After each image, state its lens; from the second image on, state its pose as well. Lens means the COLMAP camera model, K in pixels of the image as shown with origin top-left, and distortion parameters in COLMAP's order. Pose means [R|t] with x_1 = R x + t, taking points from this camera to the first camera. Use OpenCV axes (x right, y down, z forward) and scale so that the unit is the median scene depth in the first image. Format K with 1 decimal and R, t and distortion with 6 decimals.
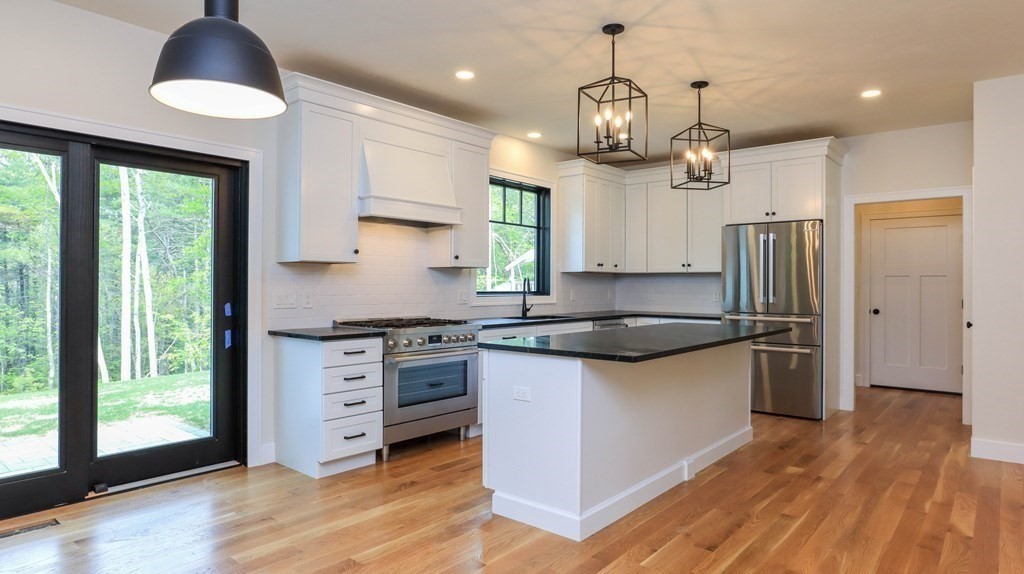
lens RADIAL K [[591.8, 0, 512.0], [0, 591.8, 287.0], [0, 0, 1]] dist [-0.003410, -0.000299]
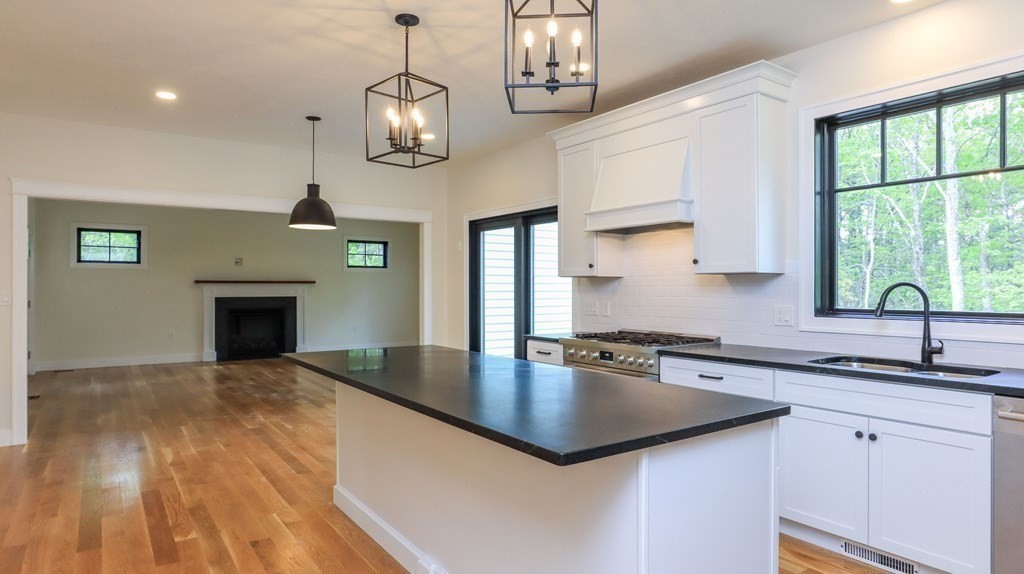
lens RADIAL K [[591.8, 0, 512.0], [0, 591.8, 287.0], [0, 0, 1]] dist [-0.003410, -0.000299]
pose [[-0.246049, -0.012628, -0.969175, 0.793272], [-0.010386, 0.999892, -0.010391, -0.007313], [0.969202, 0.007509, -0.246154, 1.075552]]
